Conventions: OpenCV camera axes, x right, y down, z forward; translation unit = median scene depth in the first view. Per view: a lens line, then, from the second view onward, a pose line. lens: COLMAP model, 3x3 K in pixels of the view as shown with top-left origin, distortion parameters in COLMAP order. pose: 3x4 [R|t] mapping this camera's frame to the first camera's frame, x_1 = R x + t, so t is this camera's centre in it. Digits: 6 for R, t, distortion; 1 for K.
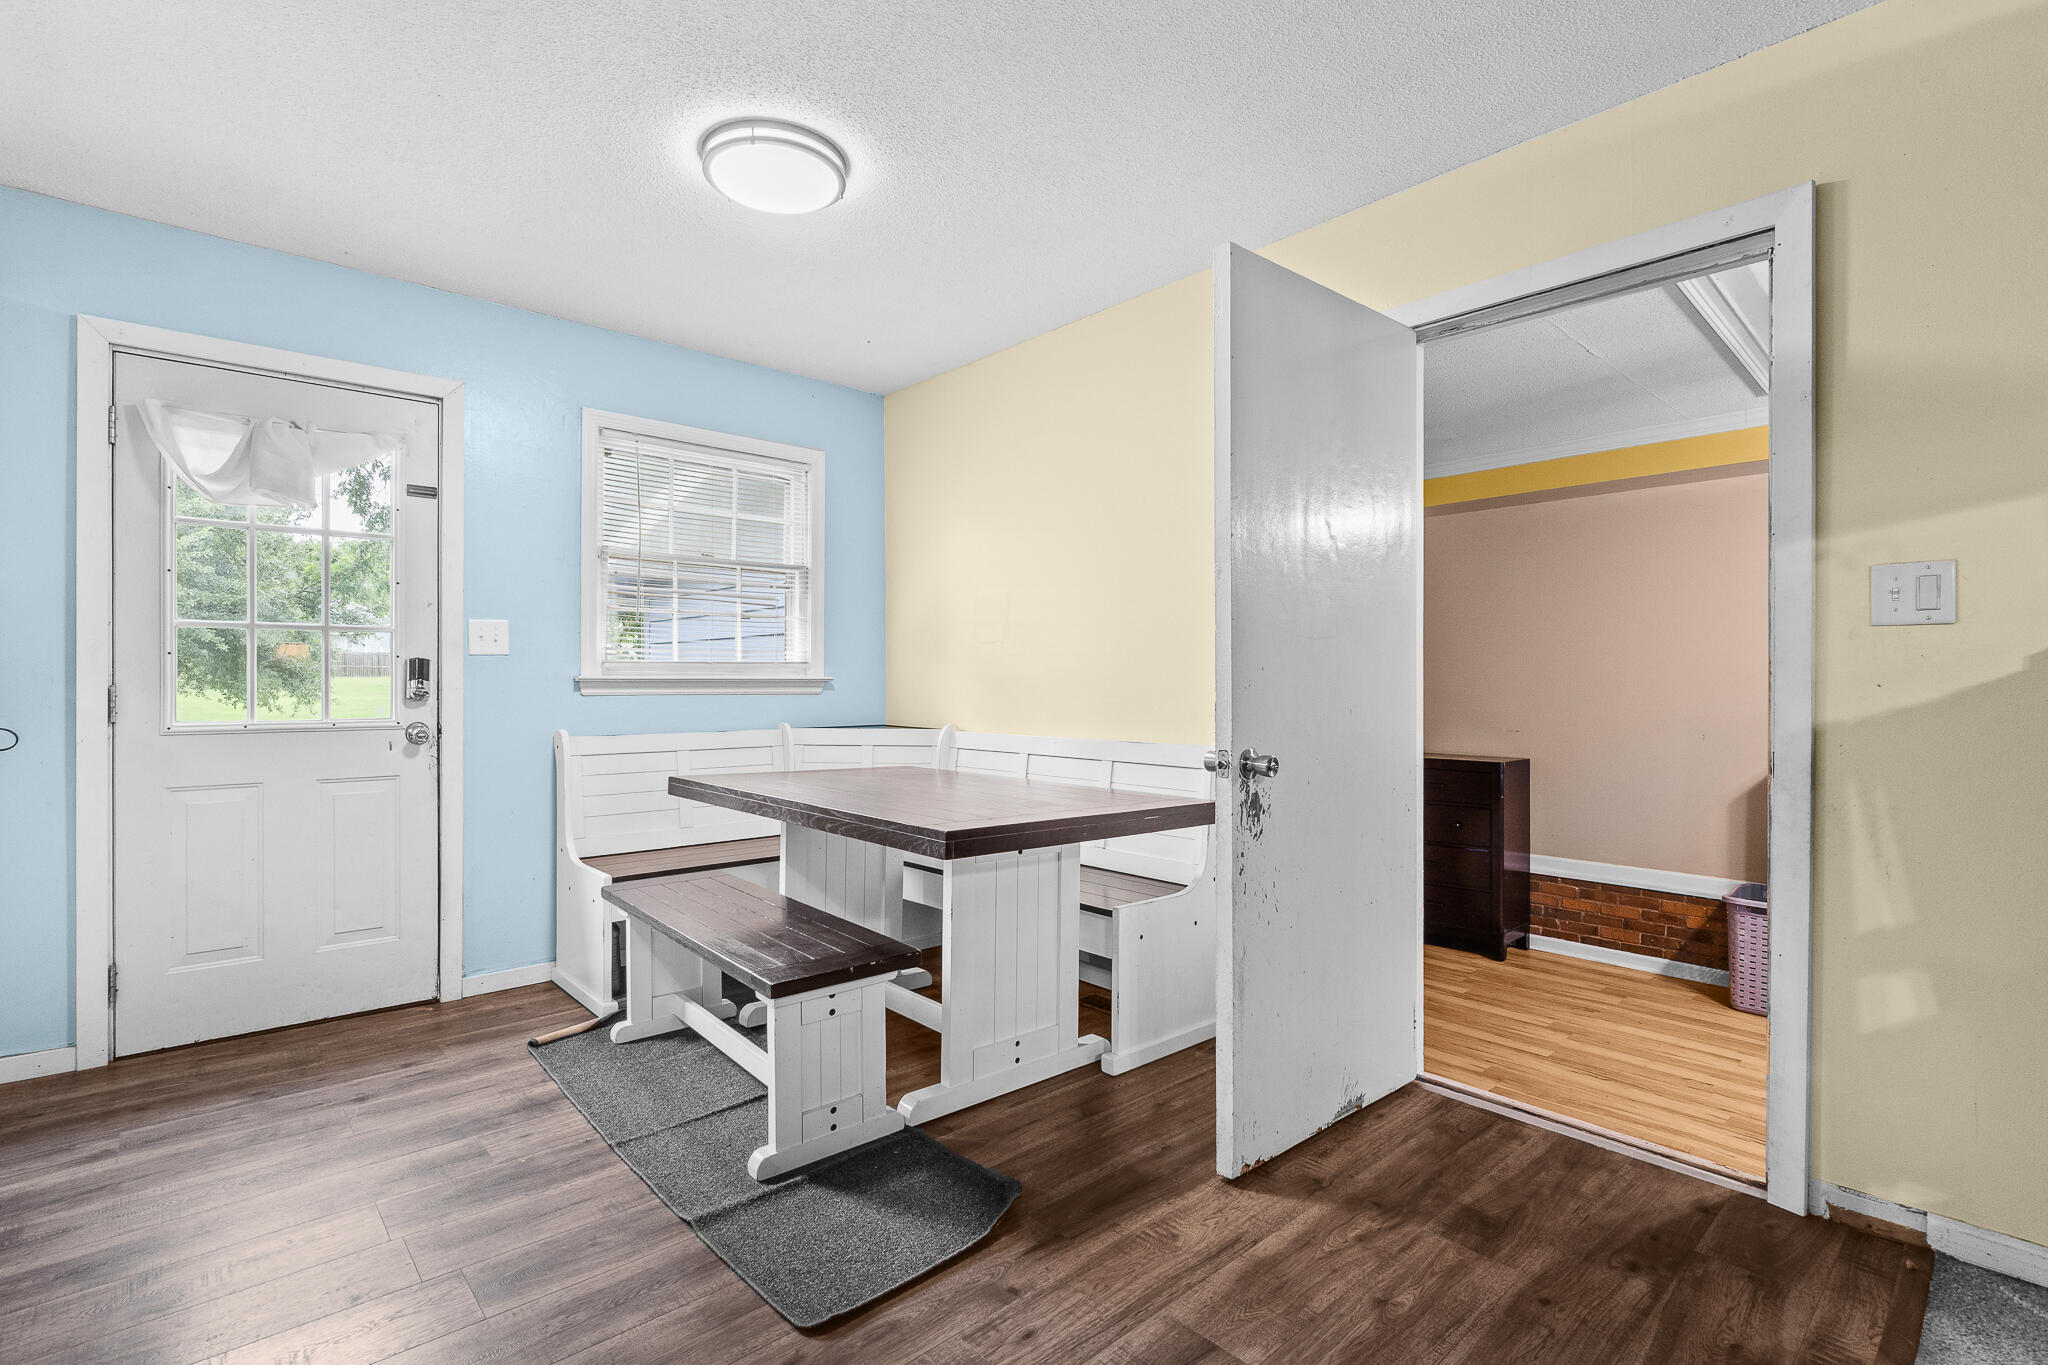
lens RADIAL K [[950.1, 0, 1019.4], [0, 950.1, 683.7], [0, 0, 1]] dist [-0.006672, -0.000511]
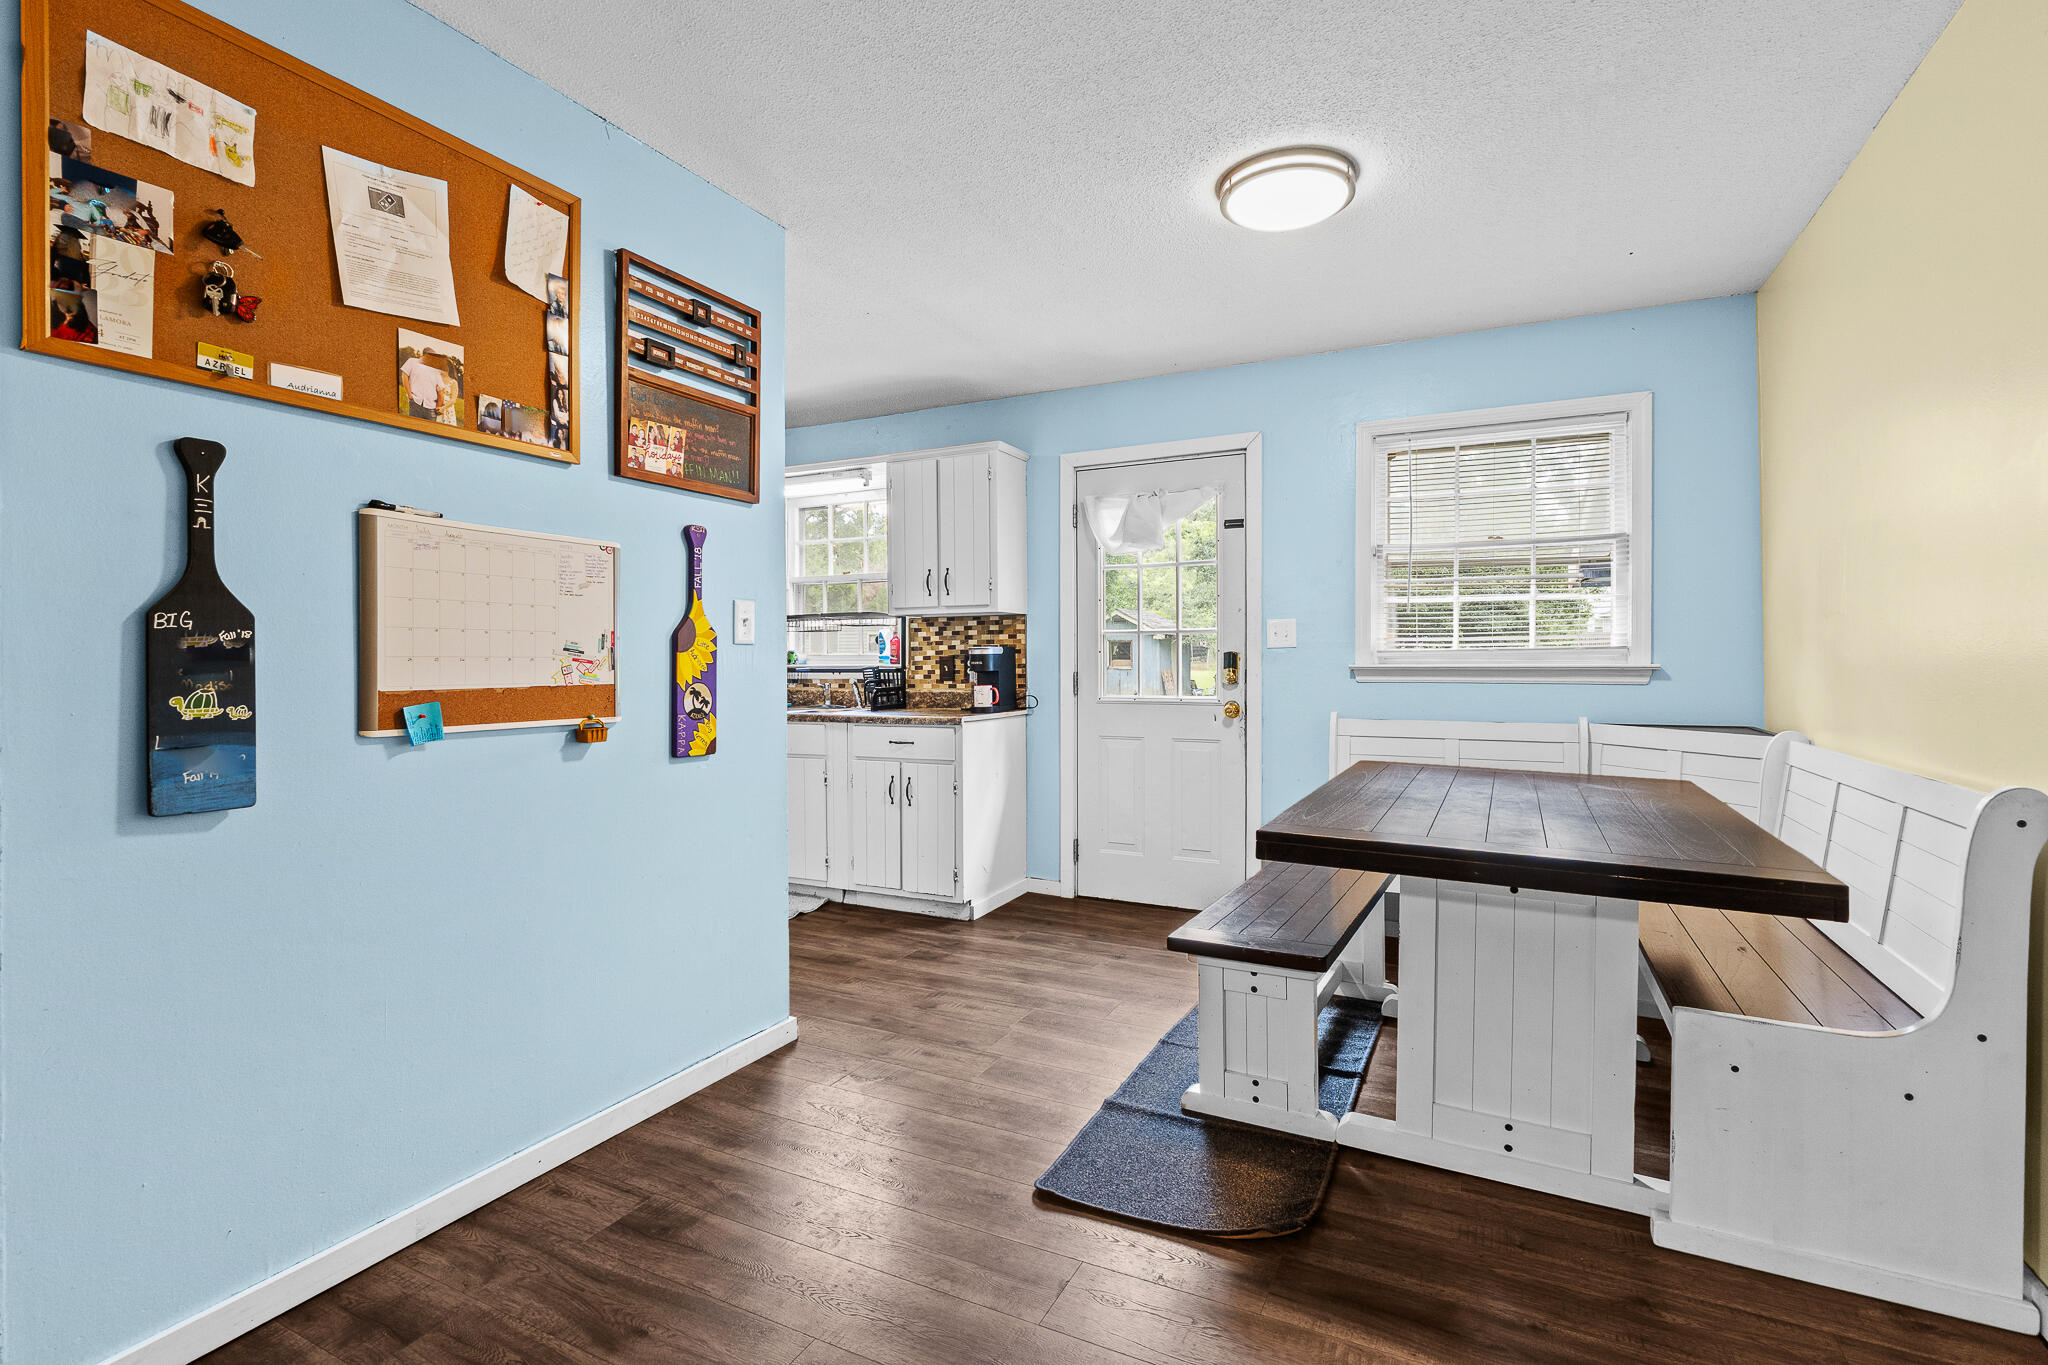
lens RADIAL K [[938.1, 0, 1026.4], [0, 938.1, 671.6], [0, 0, 1]] dist [-0.005227, 0.000276]
pose [[0.362233, 0.006312, -0.932066, 0.513332], [0.000769, 0.999975, 0.007071, -0.010364], [0.932087, -0.003278, 0.362219, 0.294329]]
